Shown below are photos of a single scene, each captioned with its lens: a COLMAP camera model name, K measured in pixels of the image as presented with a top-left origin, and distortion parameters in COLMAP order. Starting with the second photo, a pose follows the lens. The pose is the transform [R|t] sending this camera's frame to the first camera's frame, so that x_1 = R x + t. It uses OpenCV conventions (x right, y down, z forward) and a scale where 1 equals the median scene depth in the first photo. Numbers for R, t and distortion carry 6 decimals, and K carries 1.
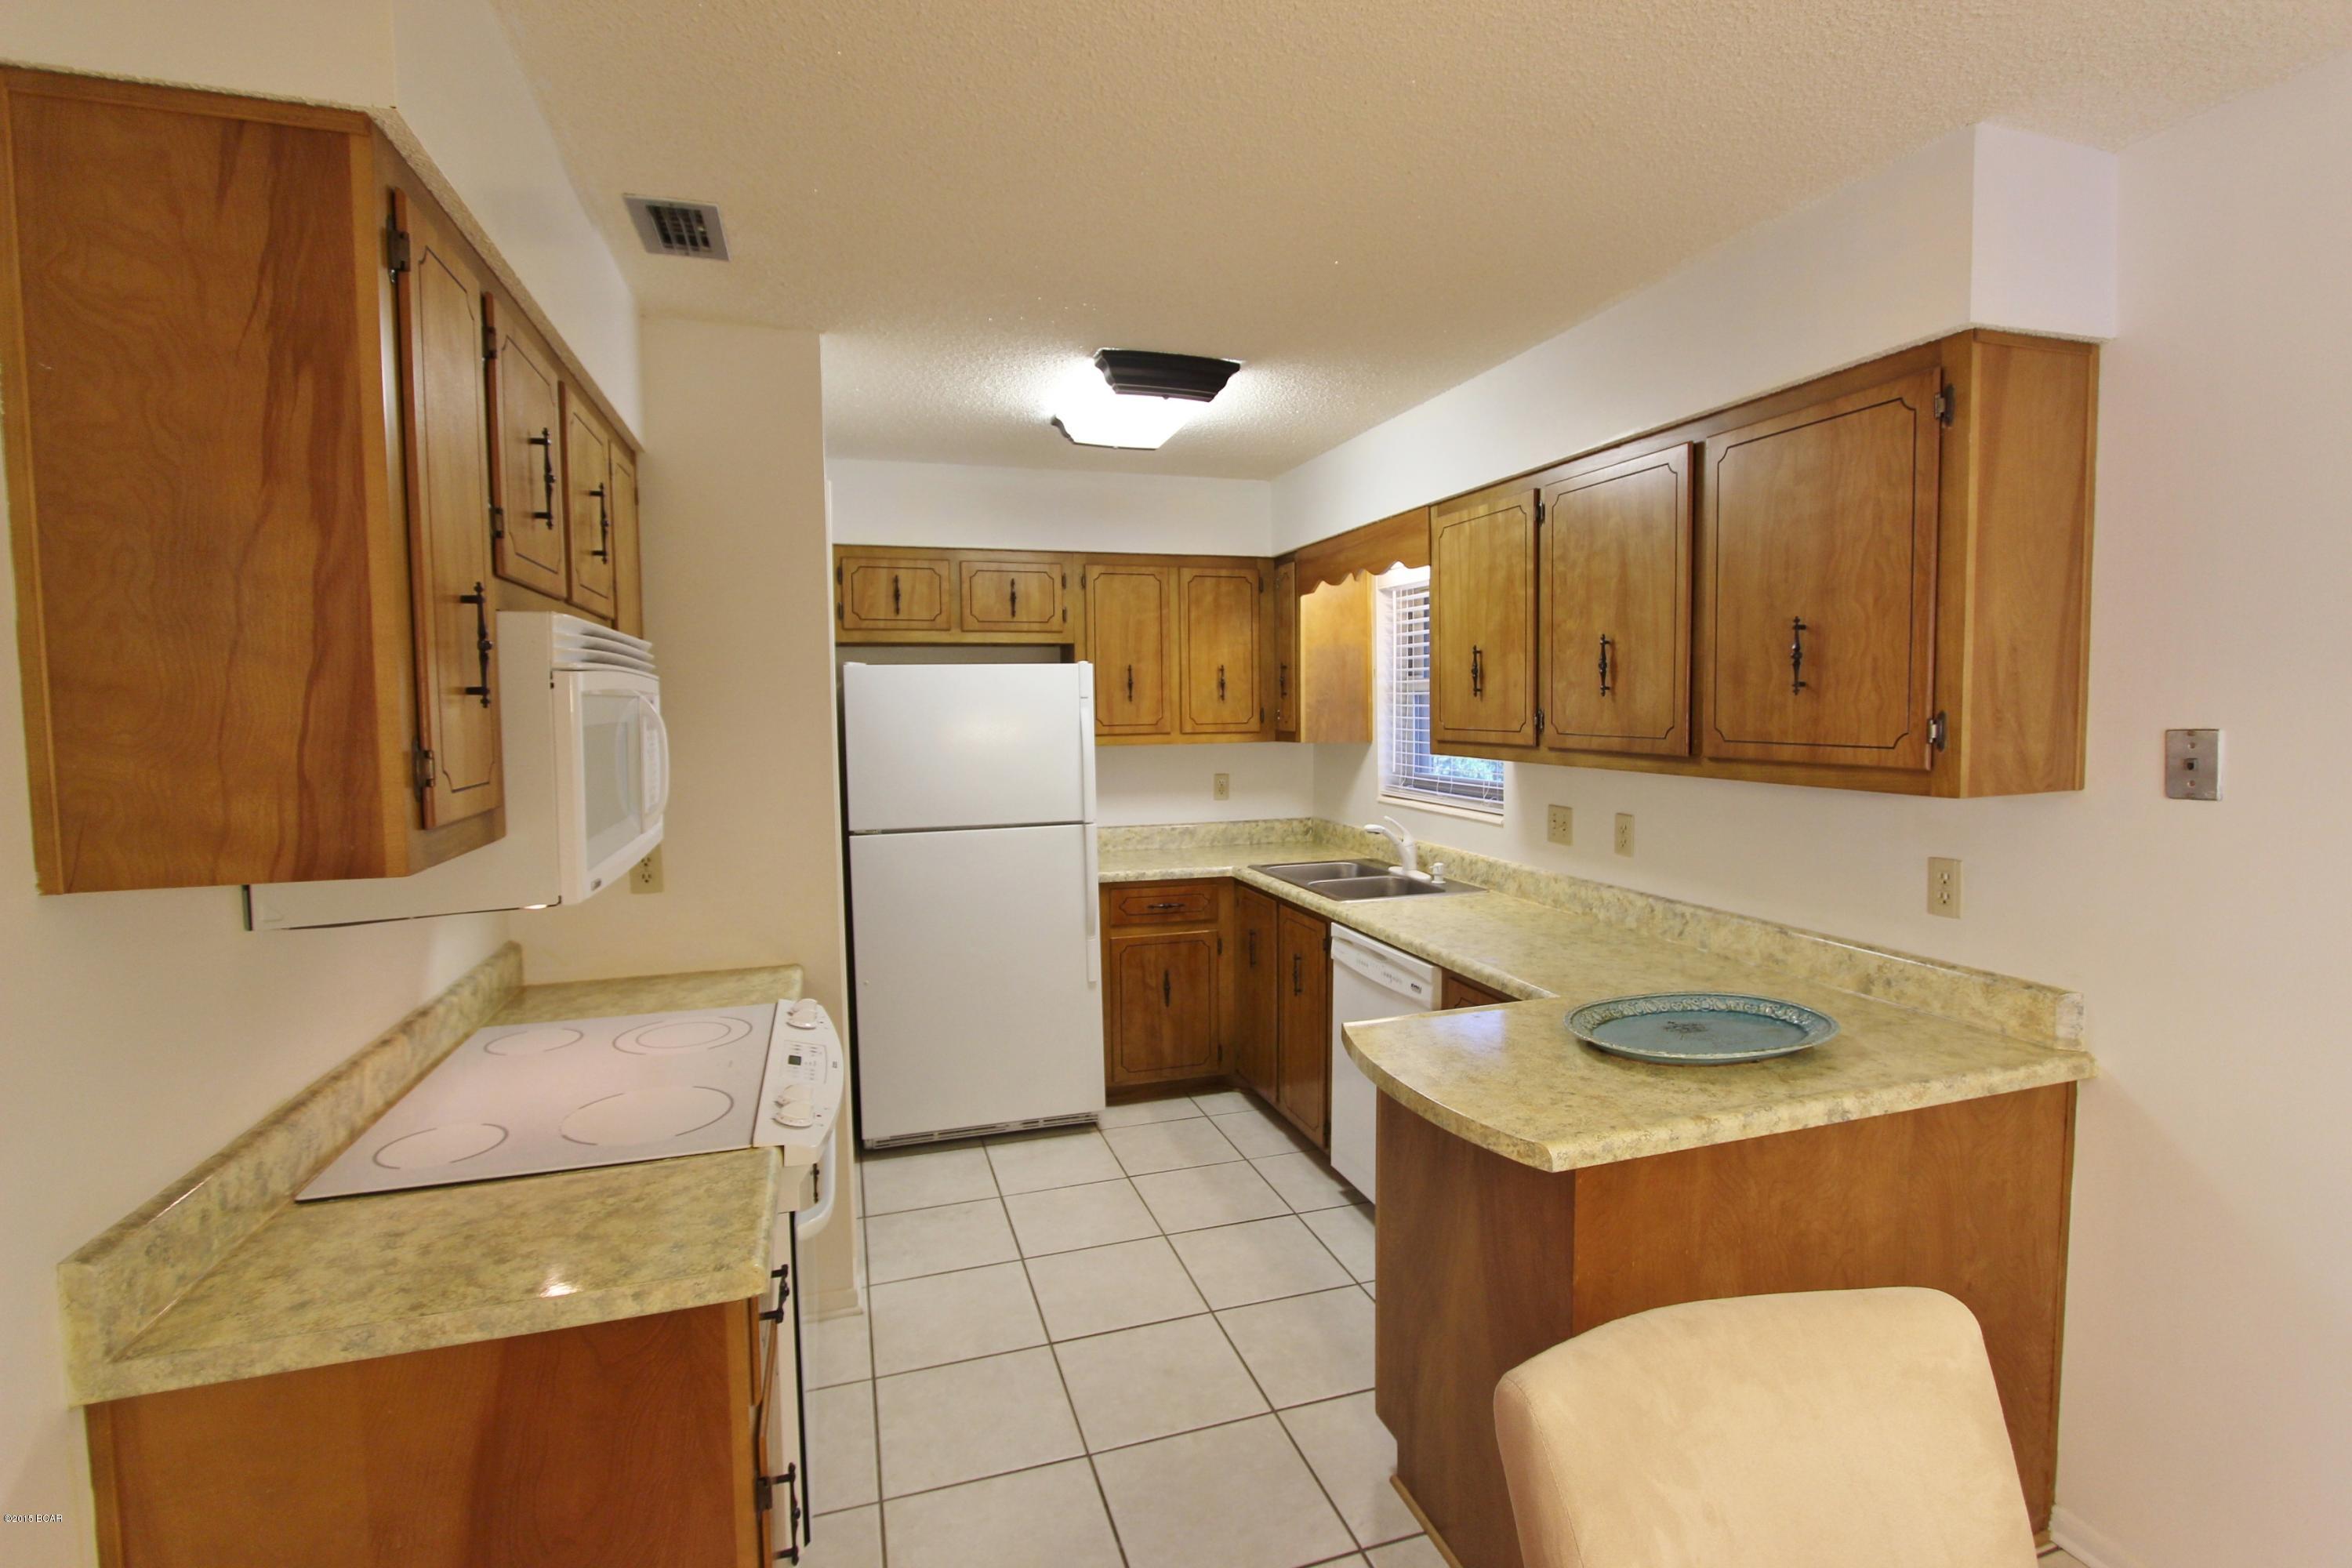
lens RADIAL K [[1083.0, 0, 1186.1], [0, 1083.0, 779.1], [0, 0, 1]] dist [-0.021688, 0.001581]
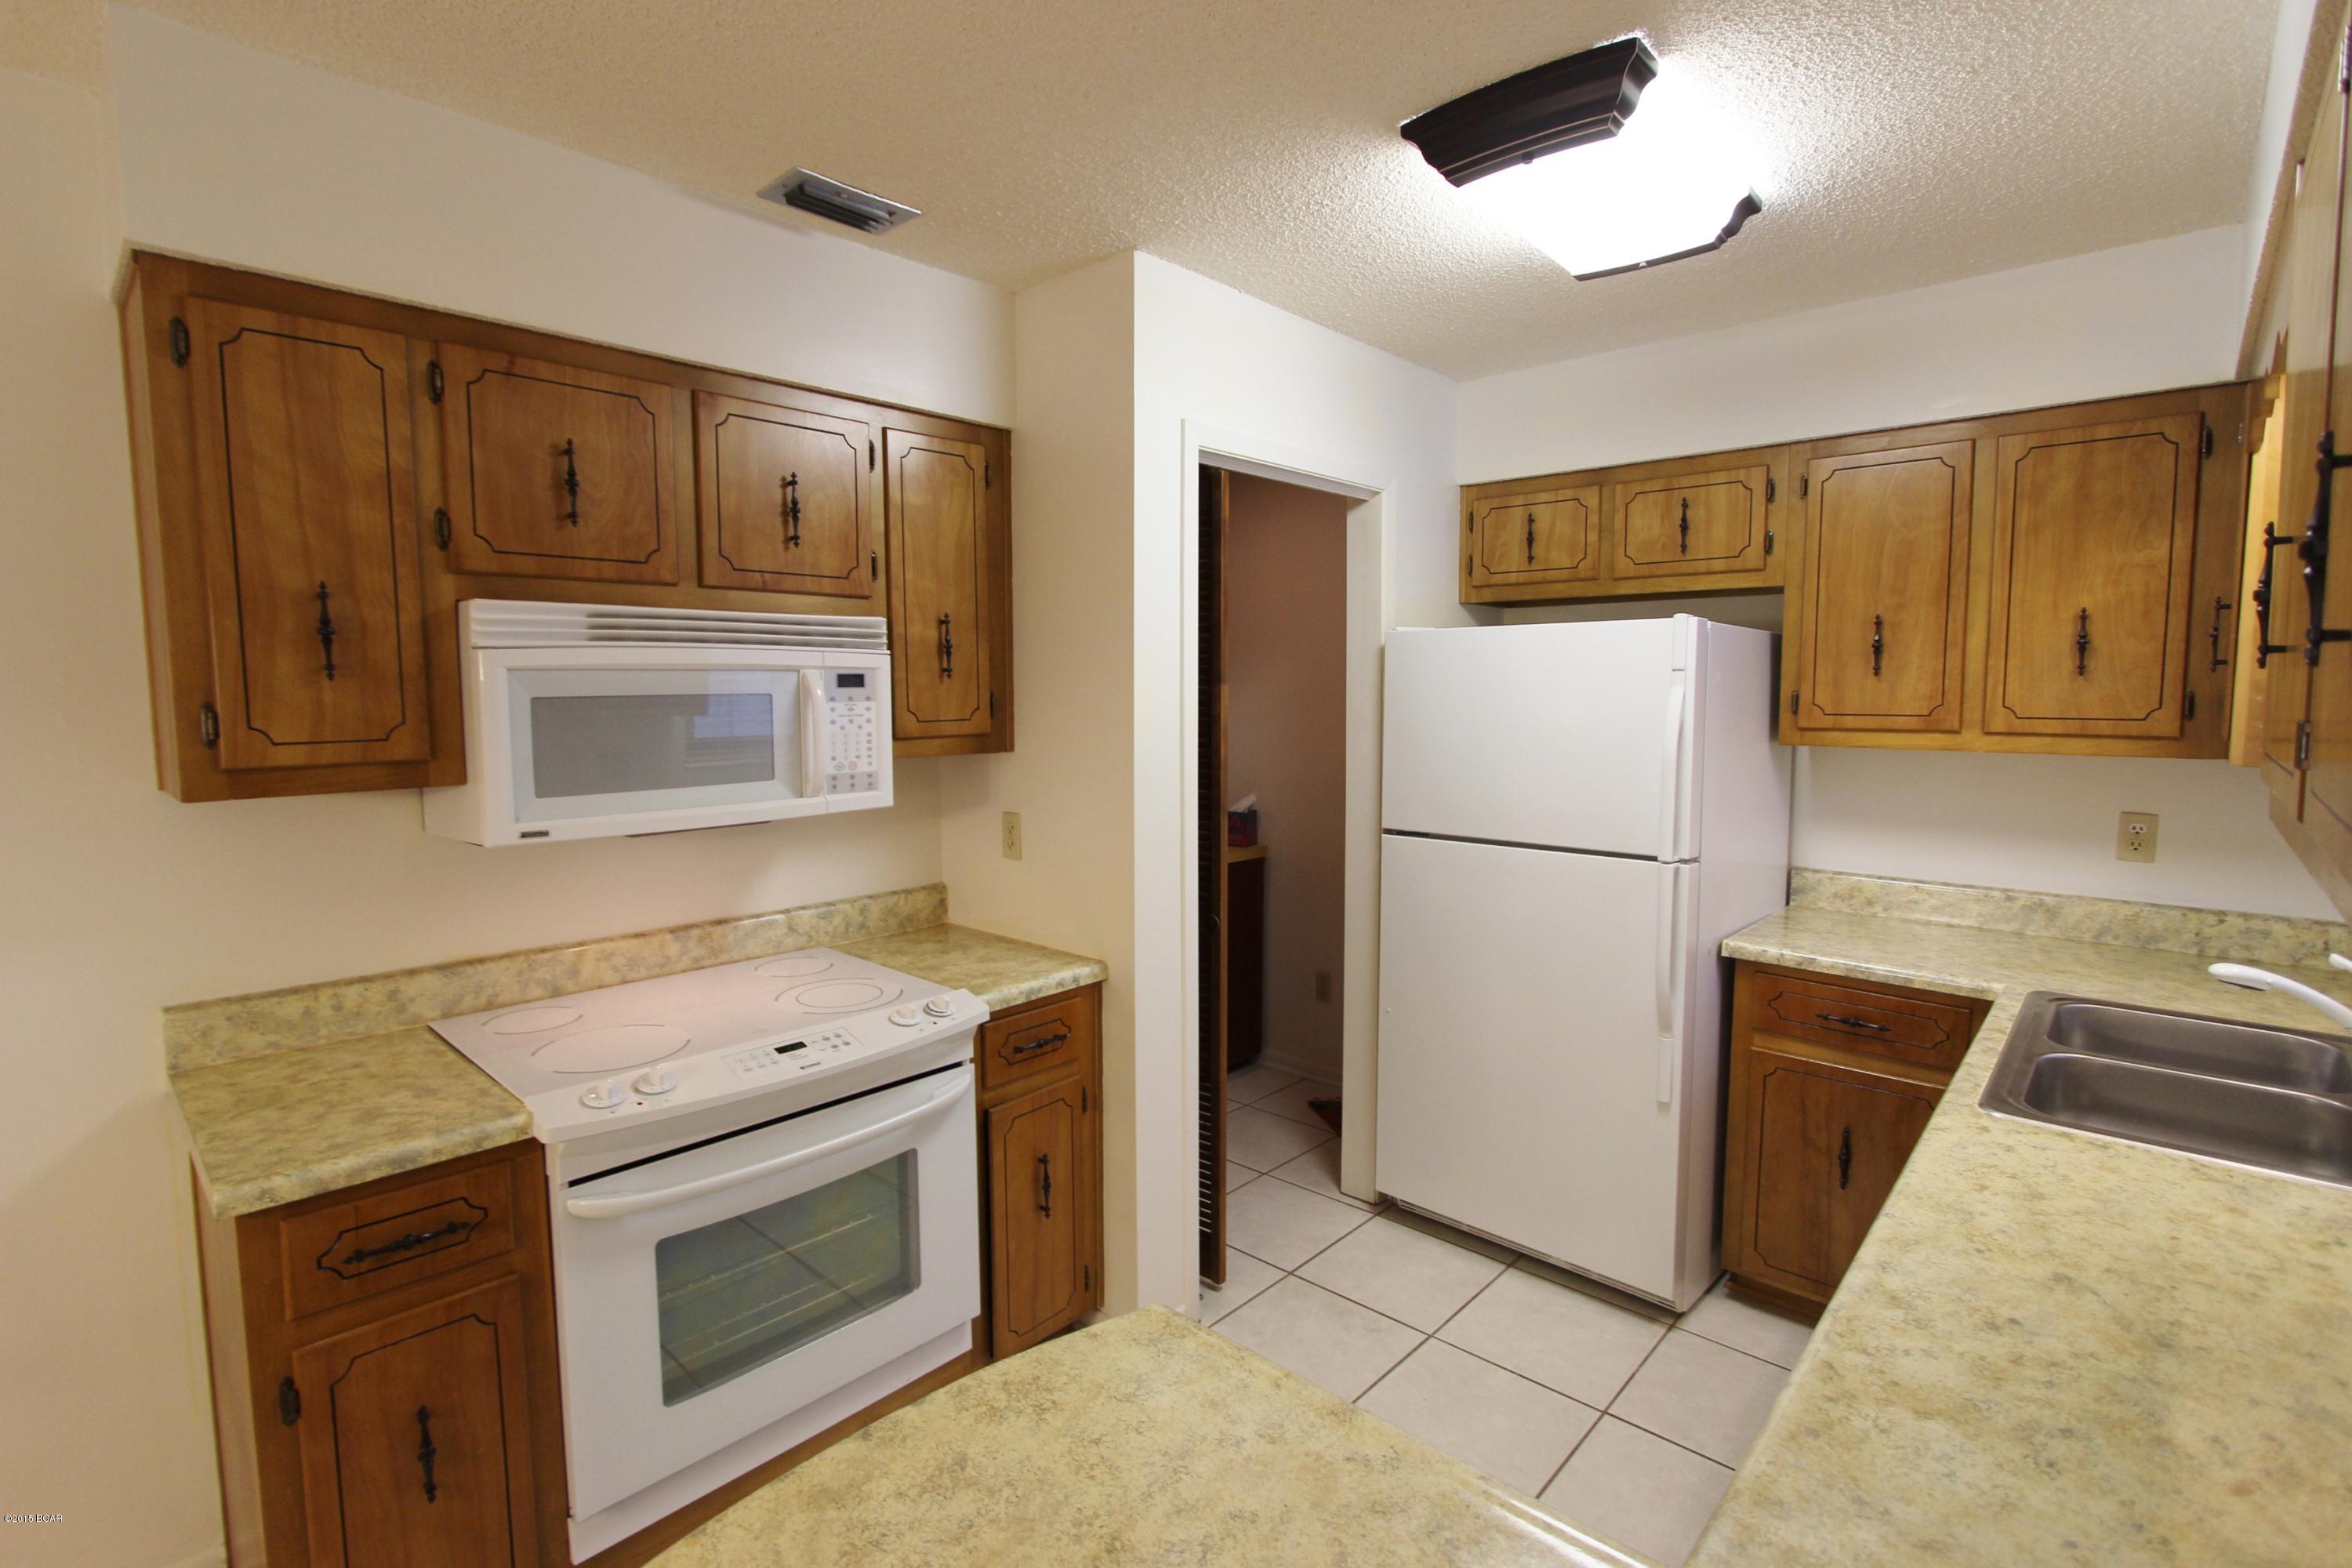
lens RADIAL K [[1083.0, 0, 1191.6], [0, 1083.0, 775.2], [0, 0, 1]] dist [-0.021688, 0.001581]
pose [[0.497126, 0.082241, -0.863772, 0.296494], [-0.063427, 0.996279, 0.058354, -0.028558], [0.865357, 0.025777, 0.500492, 0.389685]]
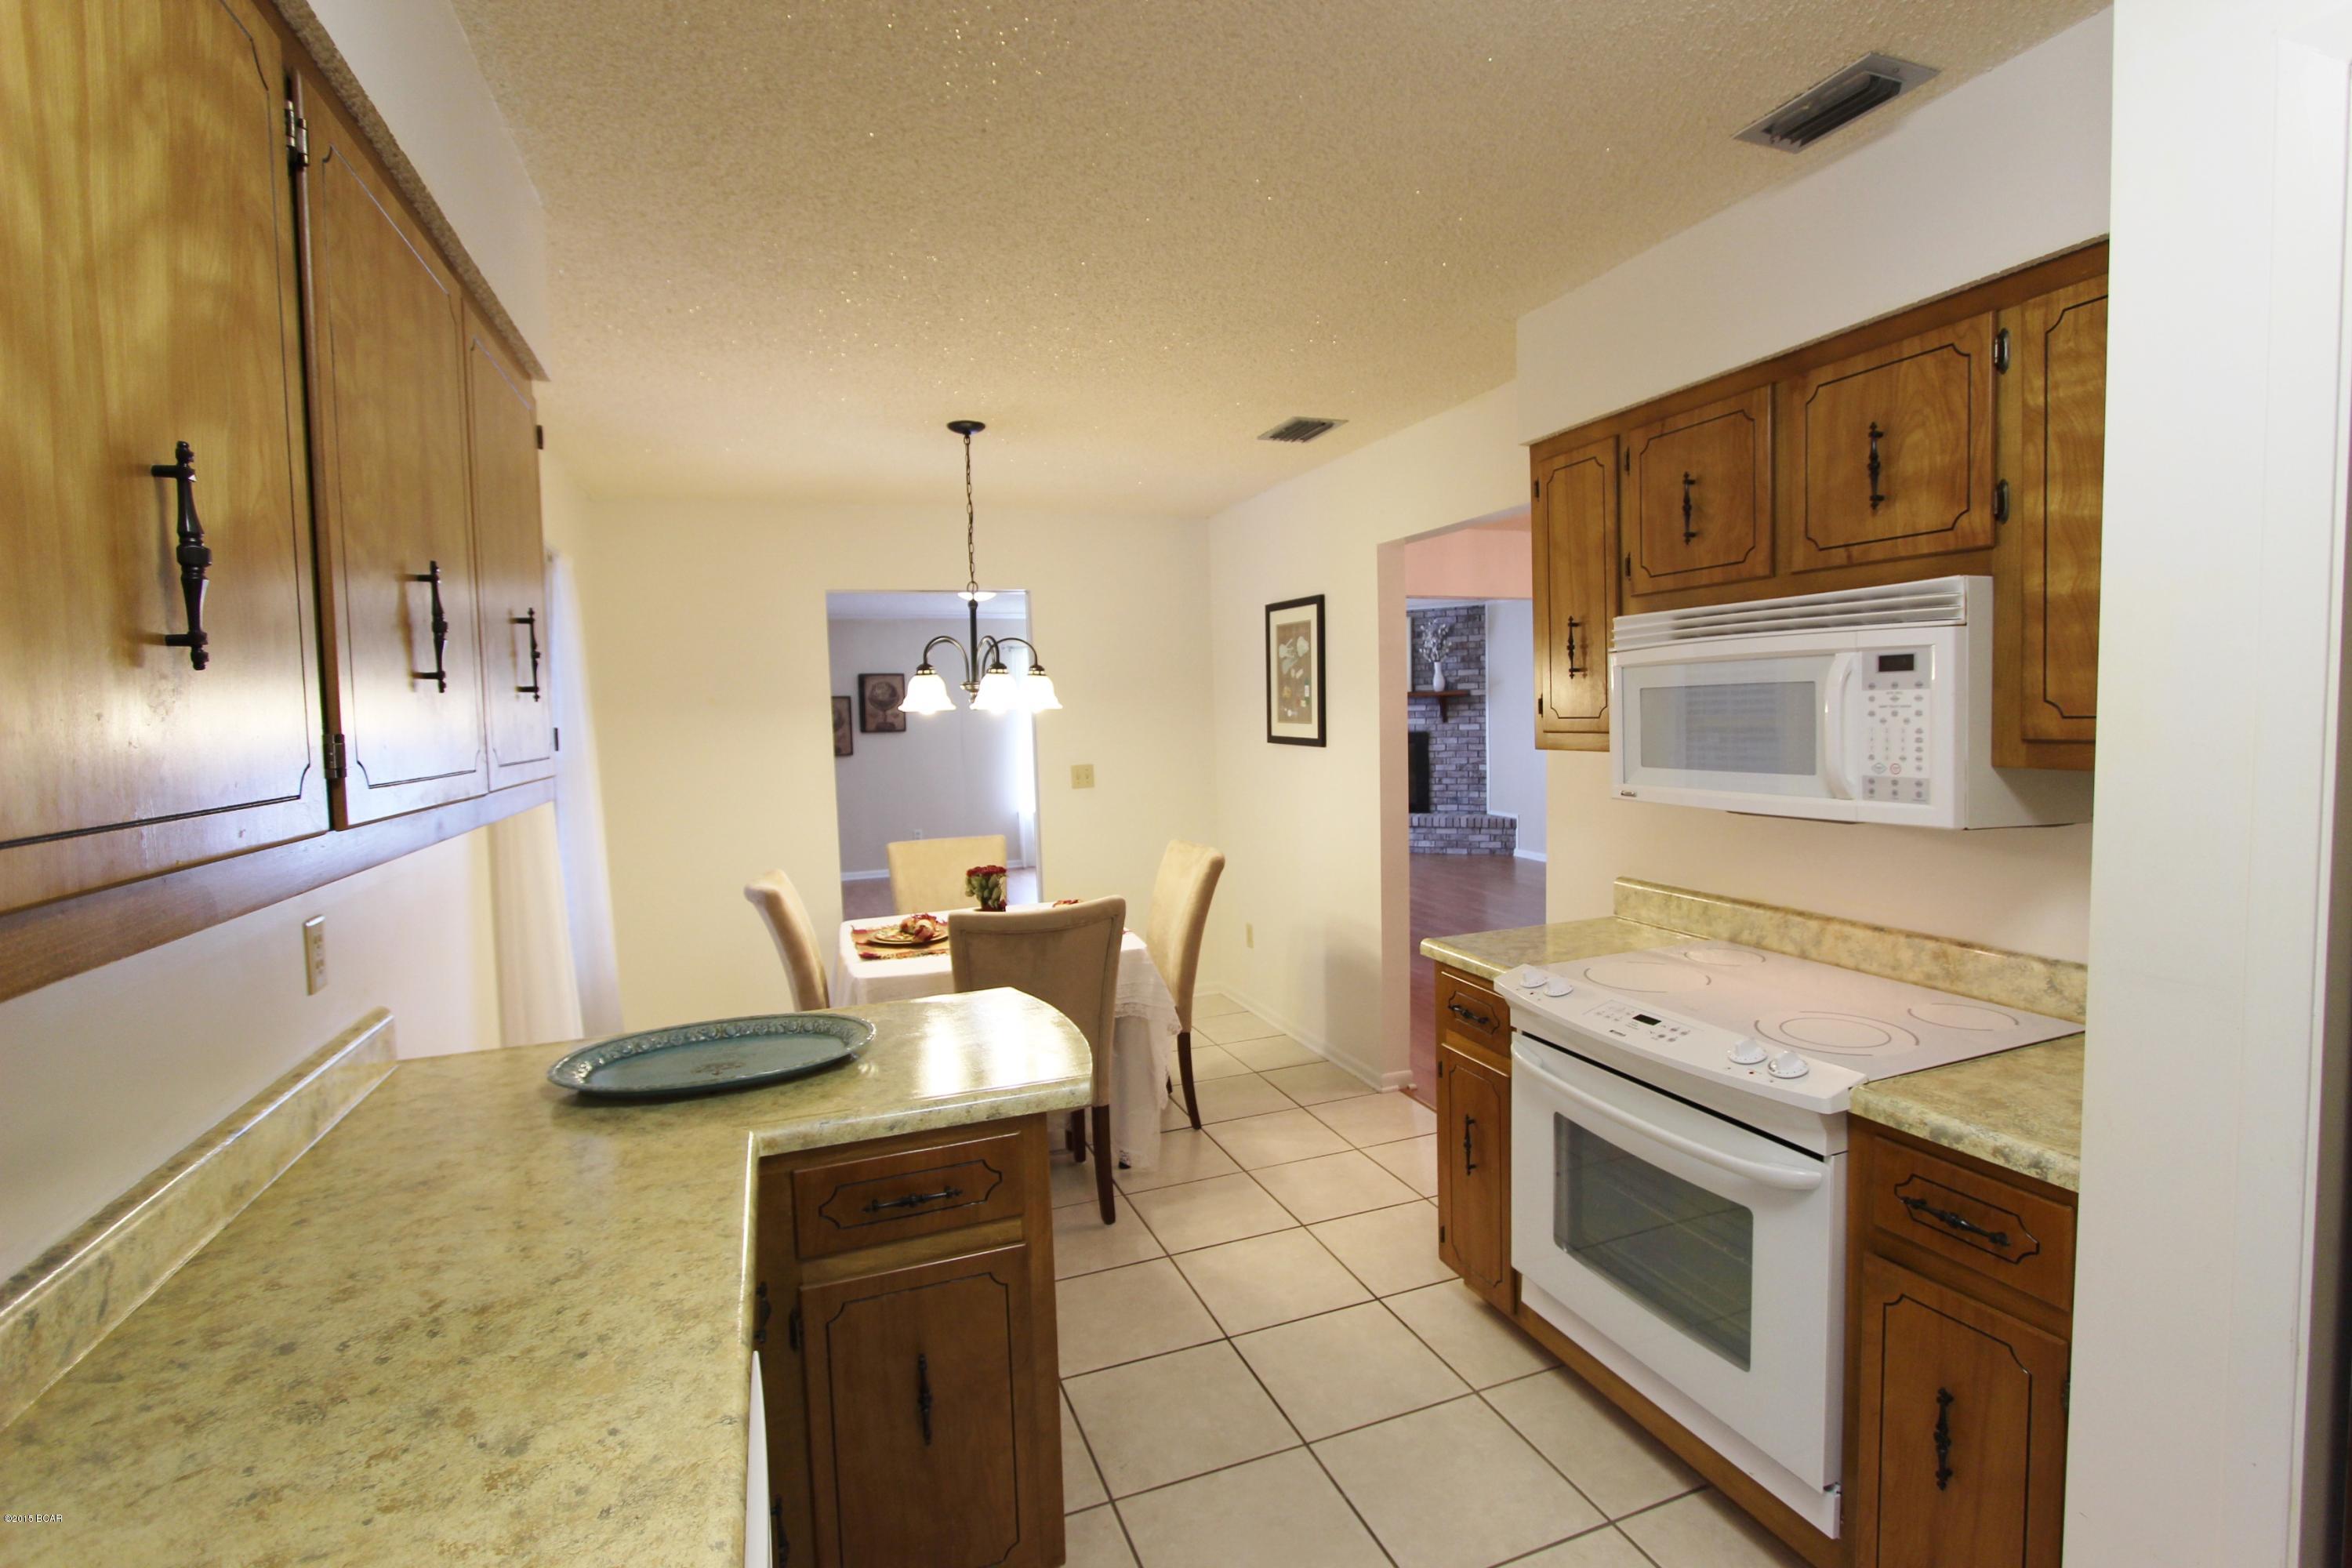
lens RADIAL K [[1083.0, 0, 1185.9], [0, 1083.0, 776.4], [0, 0, 1]] dist [-0.021688, 0.001581]
pose [[-0.997725, 0.043873, -0.051183, 0.055834], [0.036709, 0.990387, 0.133366, -0.055814], [0.056543, 0.131184, -0.989744, 0.919263]]
